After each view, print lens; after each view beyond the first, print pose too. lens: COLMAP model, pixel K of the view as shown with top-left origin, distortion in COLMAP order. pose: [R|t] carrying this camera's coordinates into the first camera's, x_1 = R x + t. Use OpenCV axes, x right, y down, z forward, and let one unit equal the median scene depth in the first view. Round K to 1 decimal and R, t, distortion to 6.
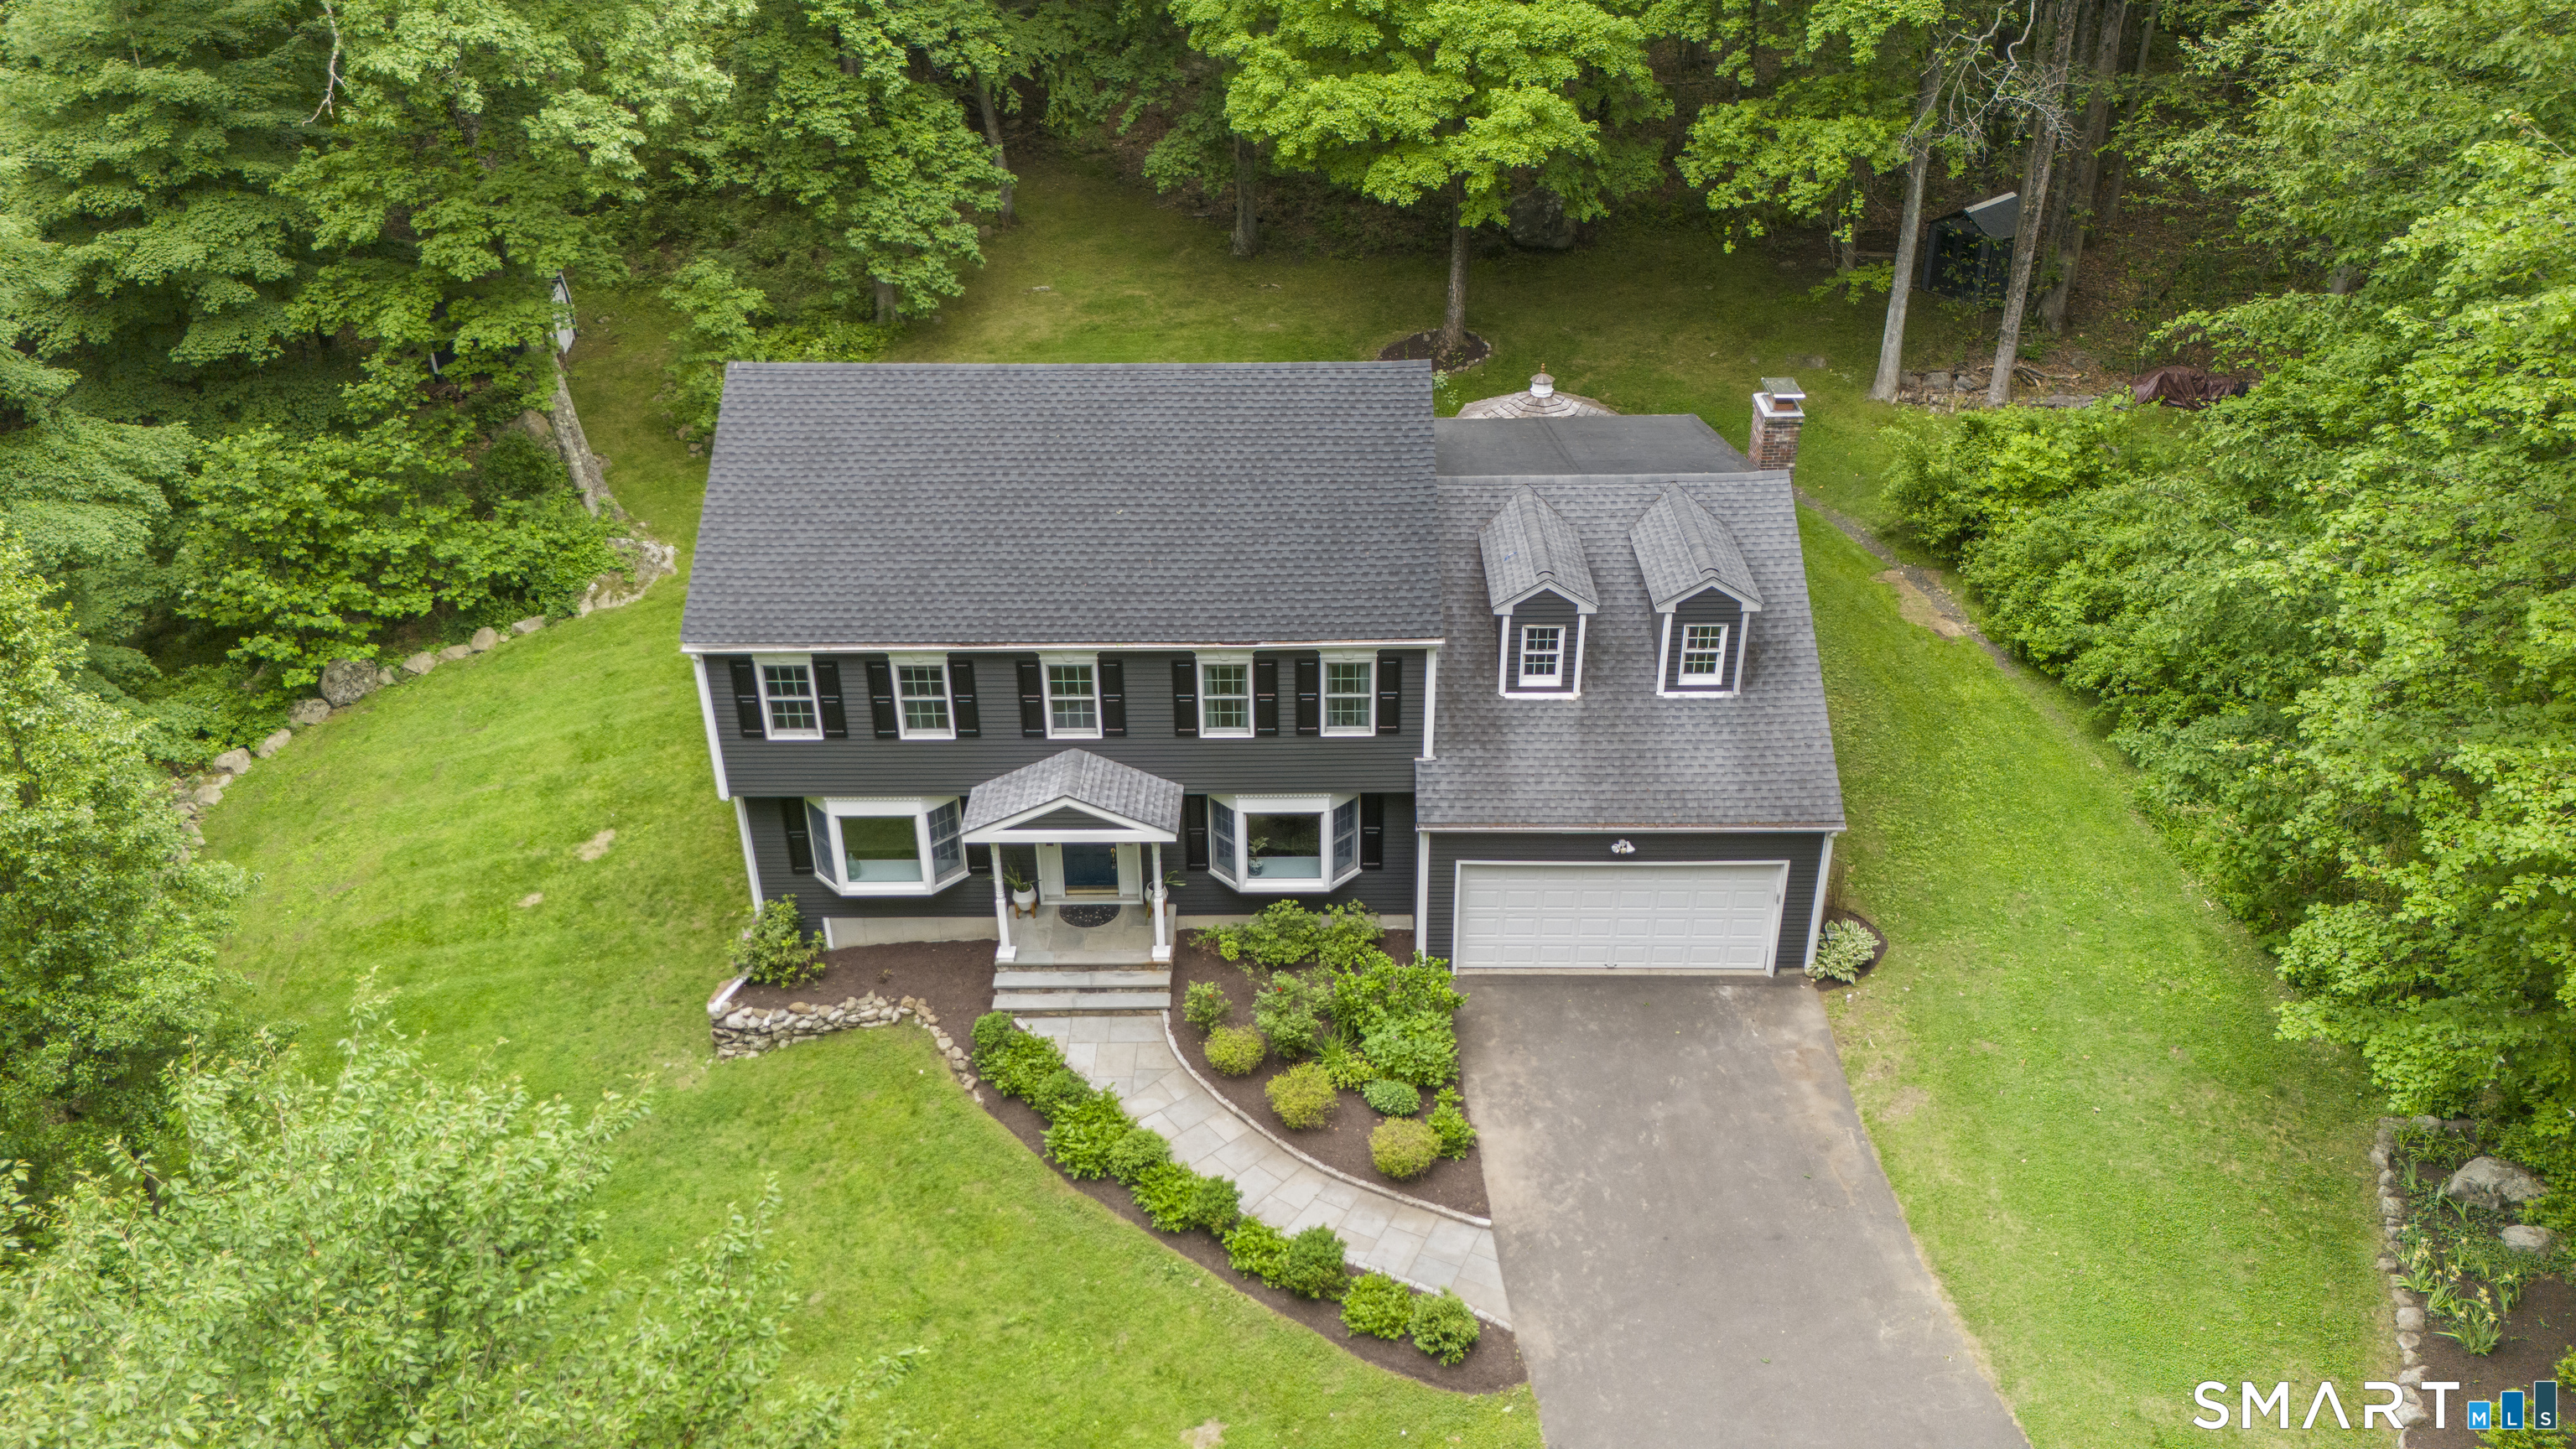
lens RADIAL K [[1902.5, 0, 1282.6], [0, 1902.5, 725.2], [0, 0, 1]] dist [0.070790, 0.000309]
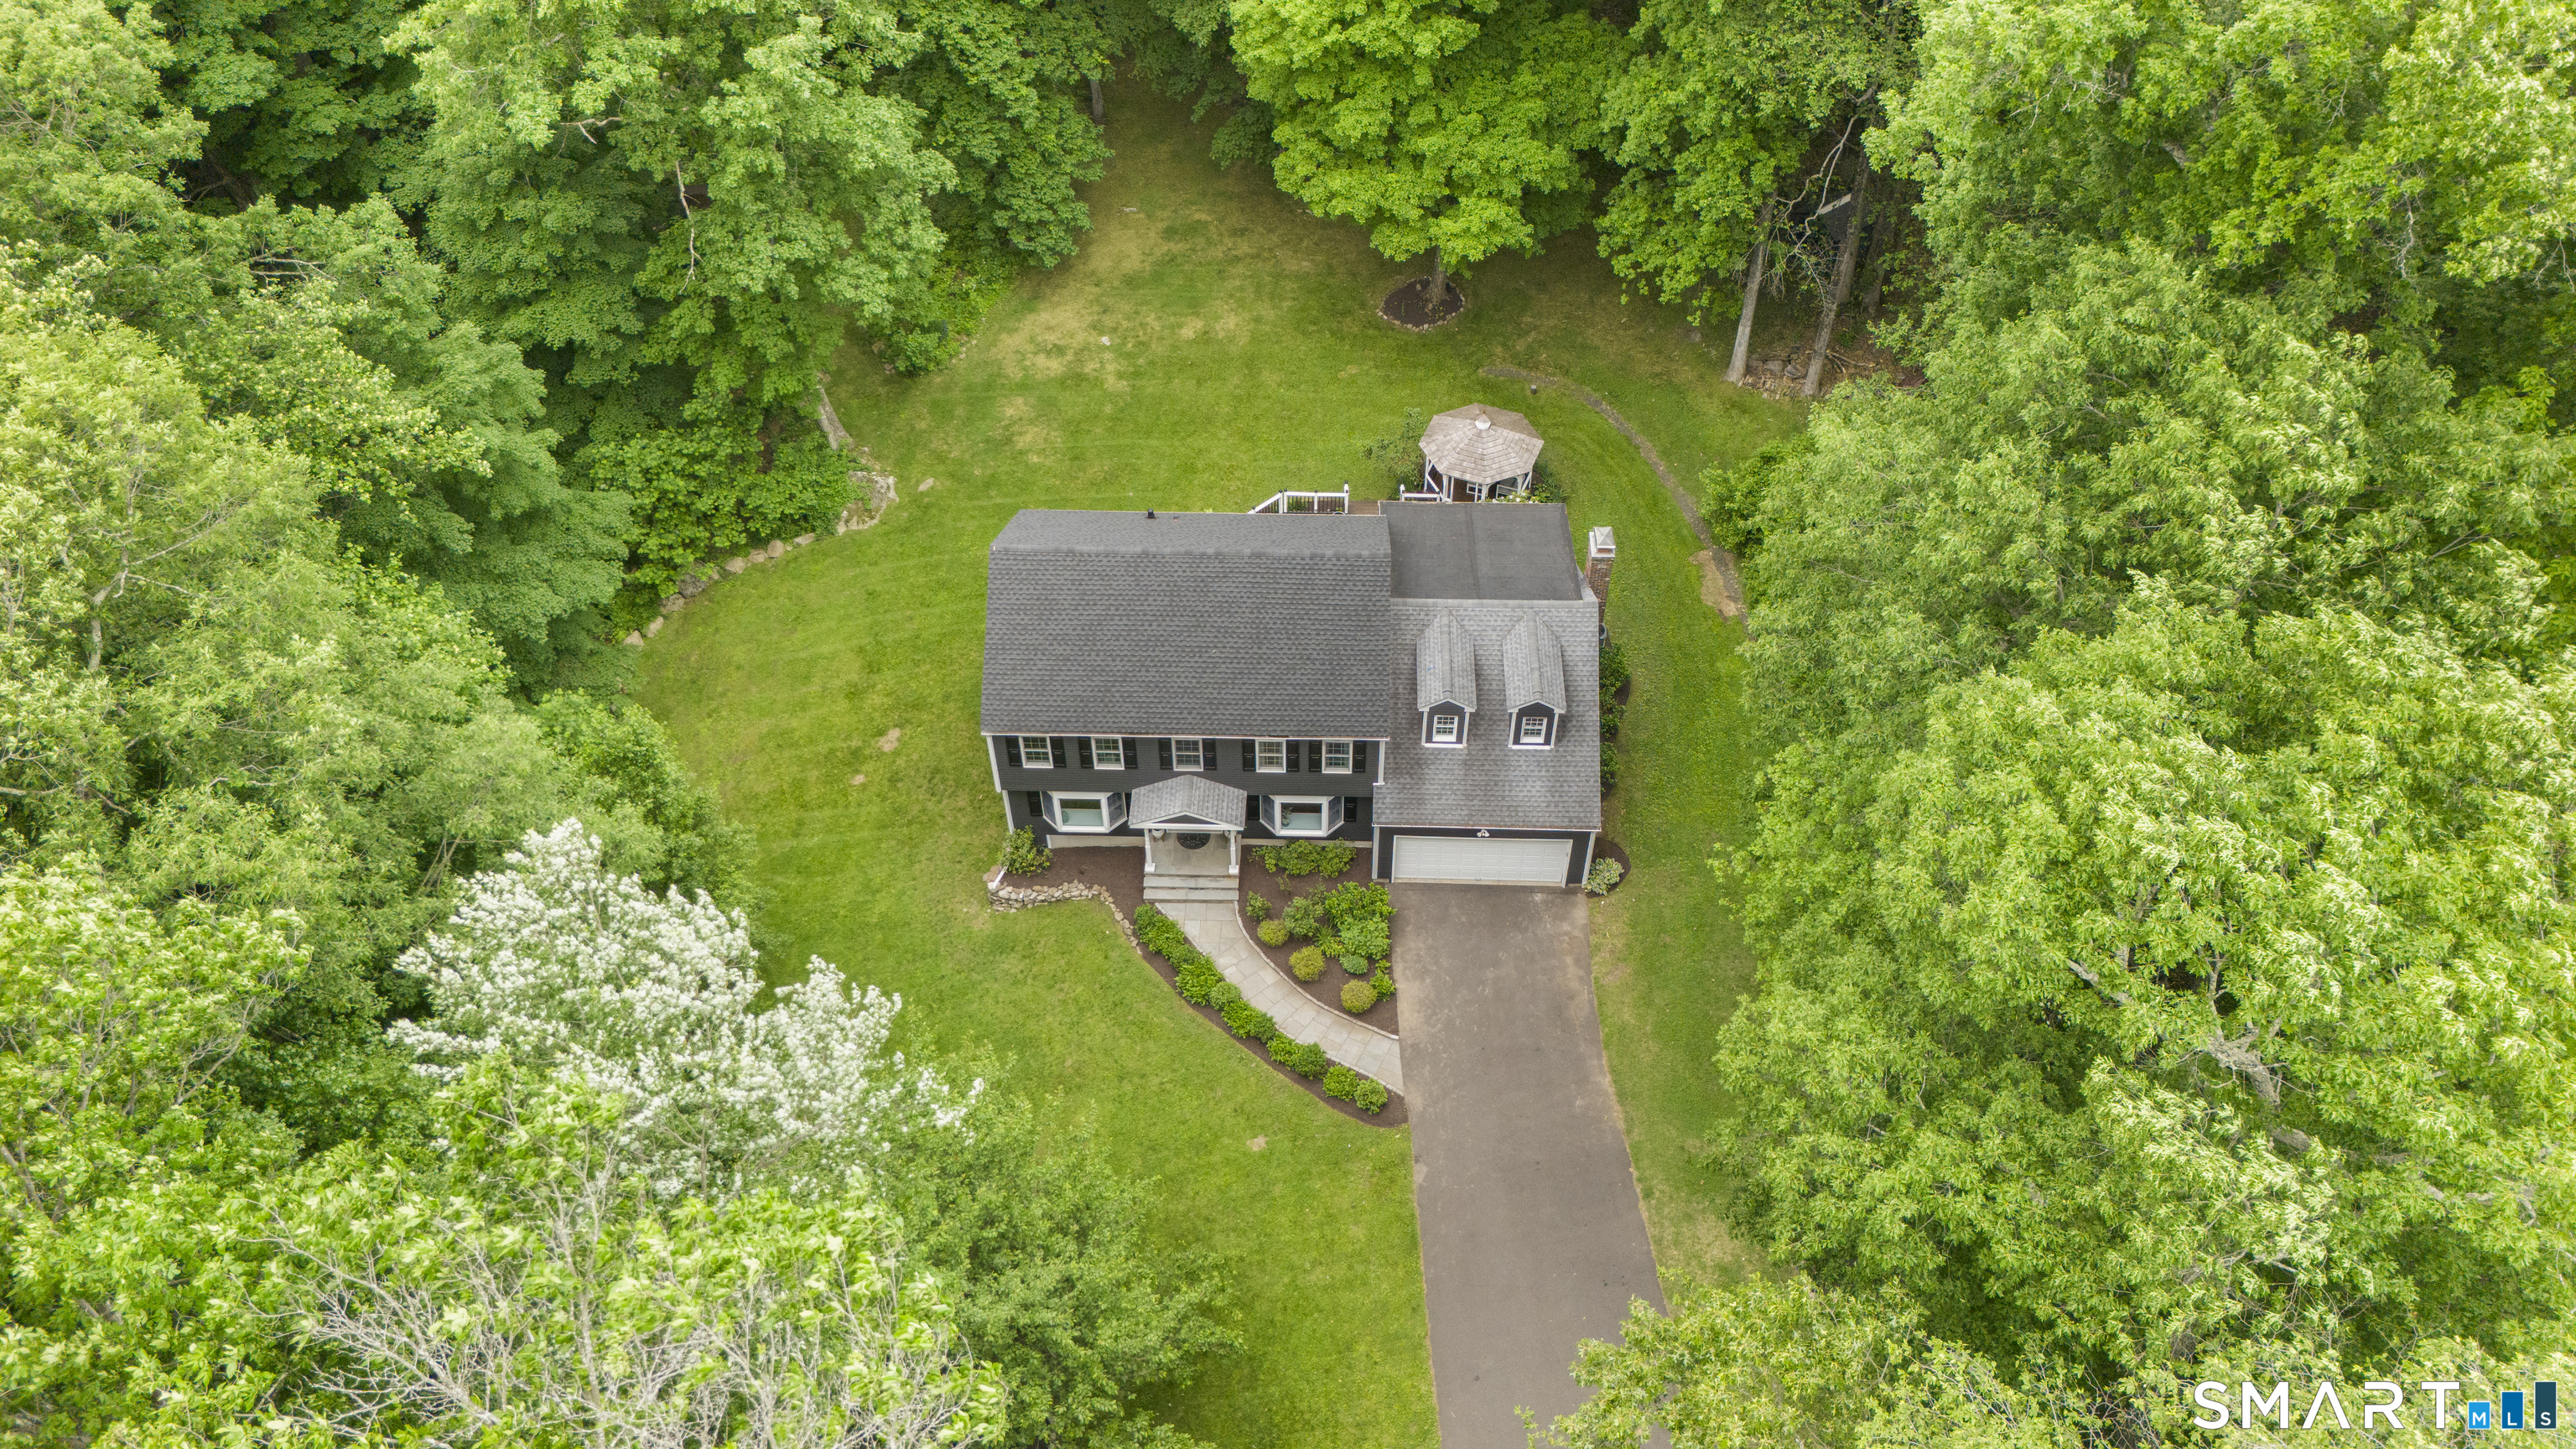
lens RADIAL K [[1893.1, 0, 1288.0], [0, 1893.1, 724.5], [0, 0, 1]] dist [0.164110, 0.000012]
pose [[0.999742, 0.021045, -0.008526, 0.001512], [-0.017491, 0.953196, 0.301846, -0.575782], [0.014479, -0.301619, 0.953318, -0.716078]]
